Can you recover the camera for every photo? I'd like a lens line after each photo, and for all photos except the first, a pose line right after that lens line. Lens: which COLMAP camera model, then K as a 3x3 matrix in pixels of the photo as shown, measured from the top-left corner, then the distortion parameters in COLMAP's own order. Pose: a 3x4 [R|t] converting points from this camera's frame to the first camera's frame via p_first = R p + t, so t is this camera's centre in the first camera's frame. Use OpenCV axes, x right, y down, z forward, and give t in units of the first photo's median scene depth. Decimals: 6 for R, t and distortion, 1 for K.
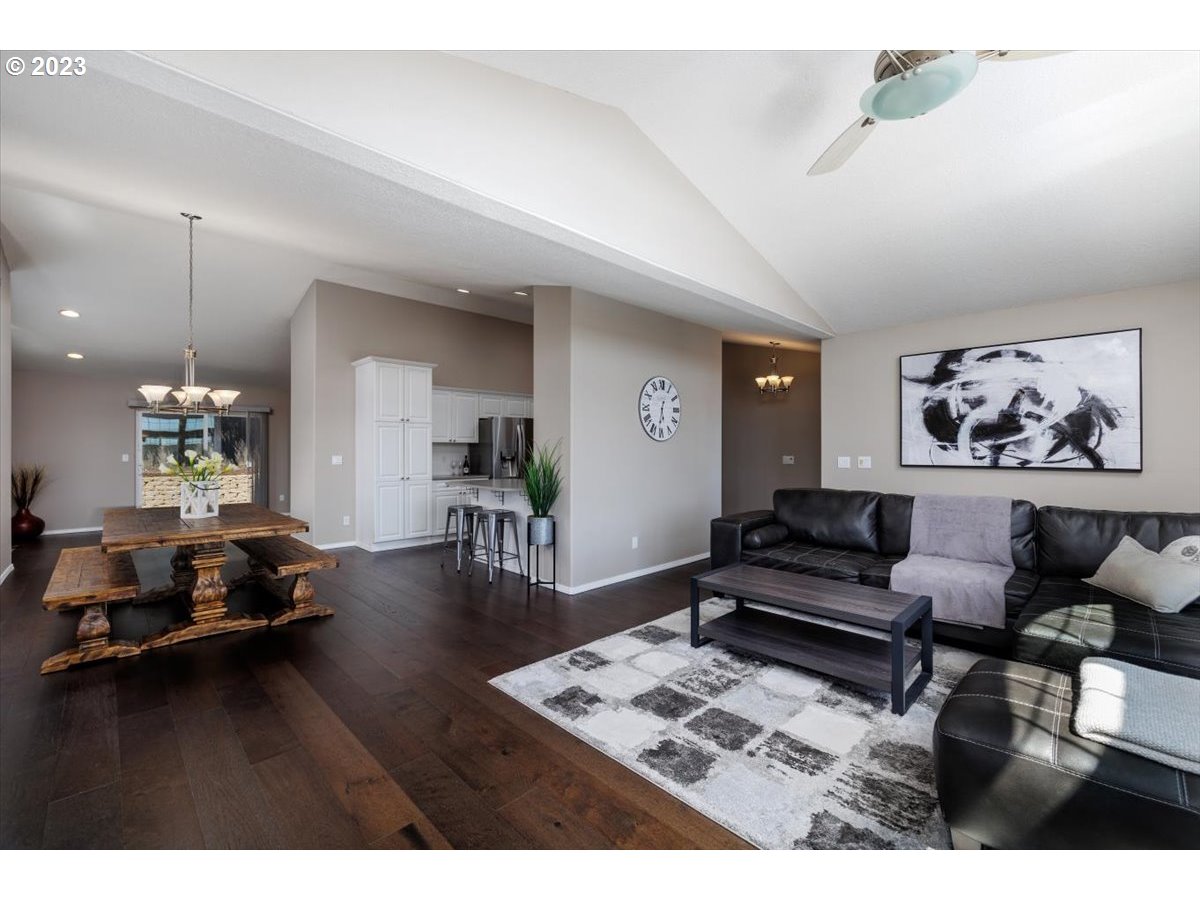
lens RADIAL K [[501.2, 0, 603.8], [0, 501.2, 450.5], [0, 0, 1]] dist [-0.000761, -0.000169]
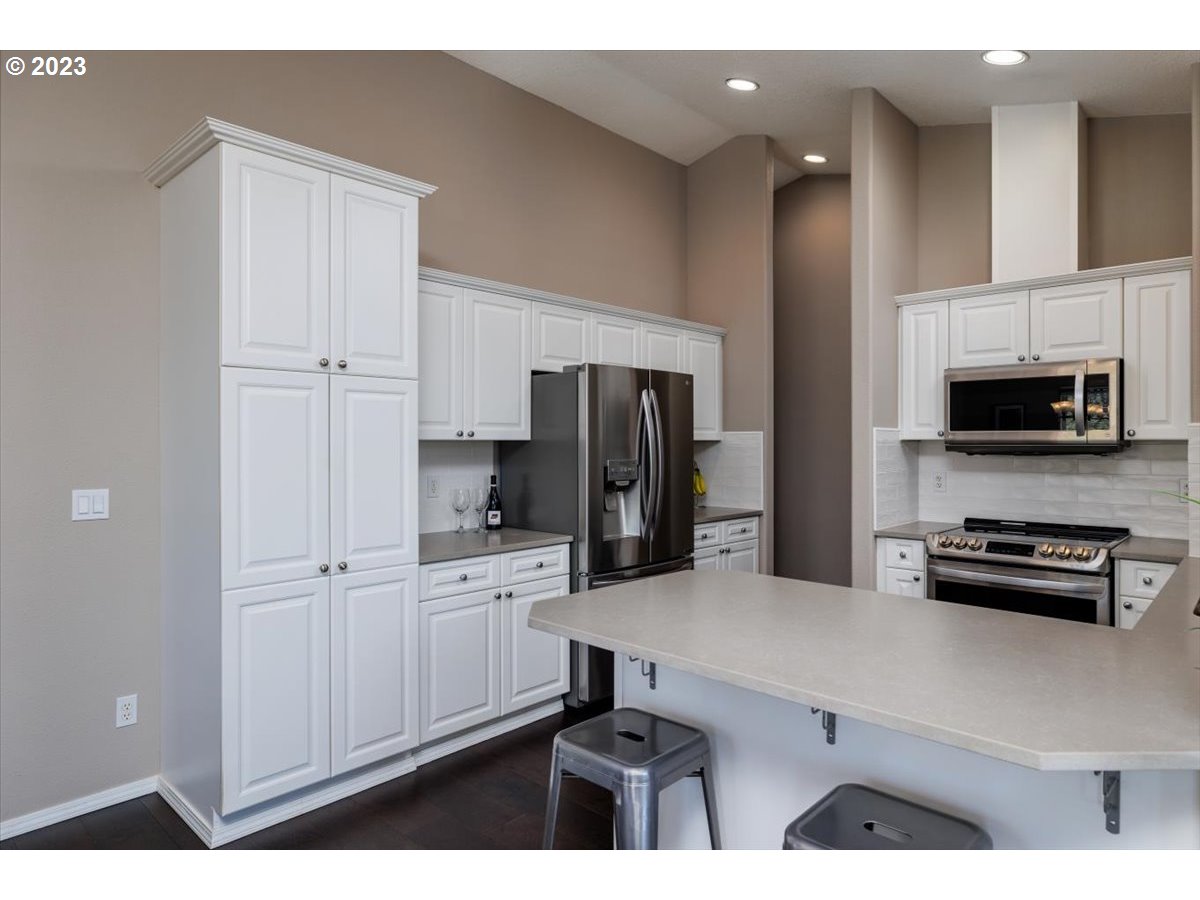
lens RADIAL K [[712.9, 0, 601.4], [0, 712.9, 444.0], [0, 0, 1]] dist [-0.001920, 0.002329]
pose [[0.999091, -0.000802, 0.042623, -0.238737], [0.000731, 0.999998, 0.001676, -0.014271], [-0.042624, -0.001644, 0.999090, 0.536839]]
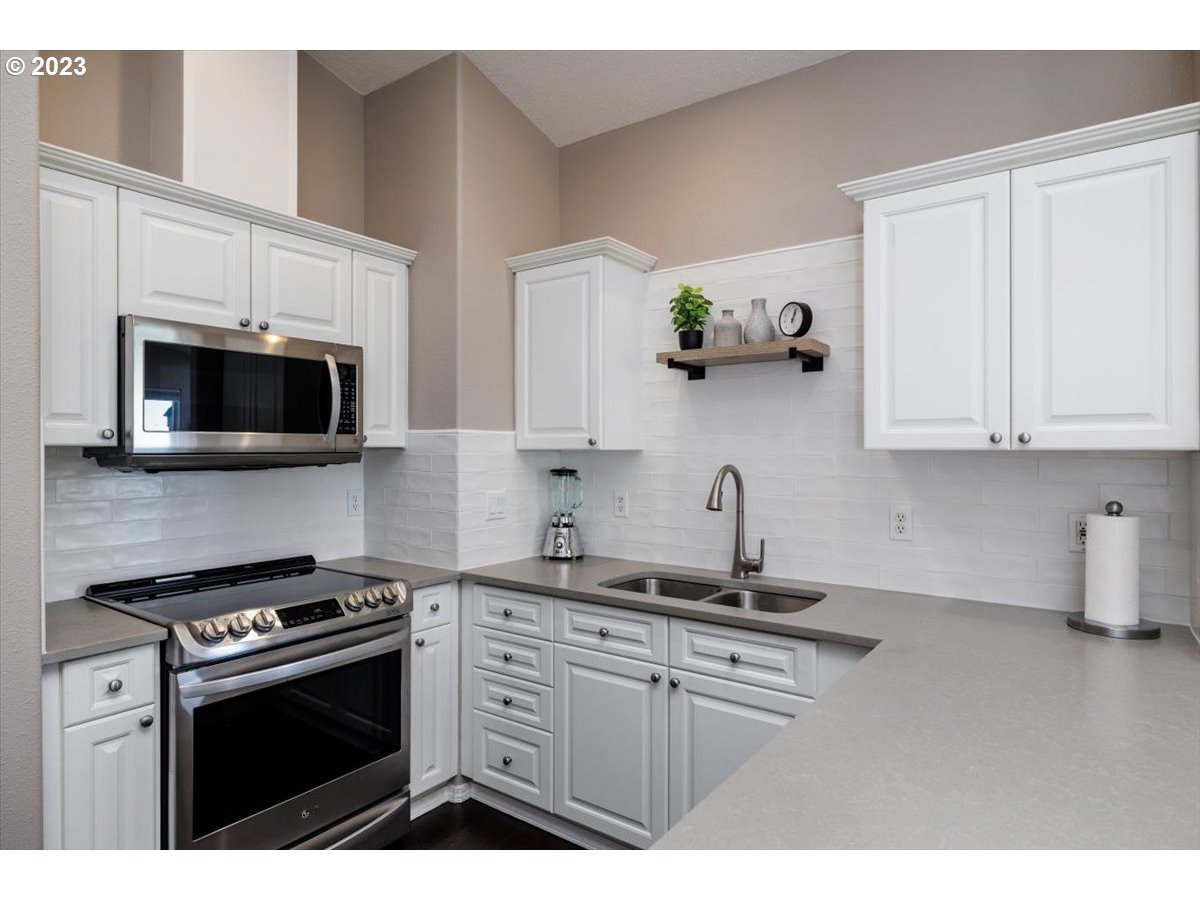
lens RADIAL K [[695.8, 0, 589.0], [0, 695.8, 443.7], [0, 0, 1]] dist [0.002489, 0.001567]
pose [[-0.157950, 0.002316, 0.987444, -0.264976], [-0.006054, 0.999976, -0.003314, -0.017425], [-0.987429, -0.006501, -0.157932, 0.920377]]
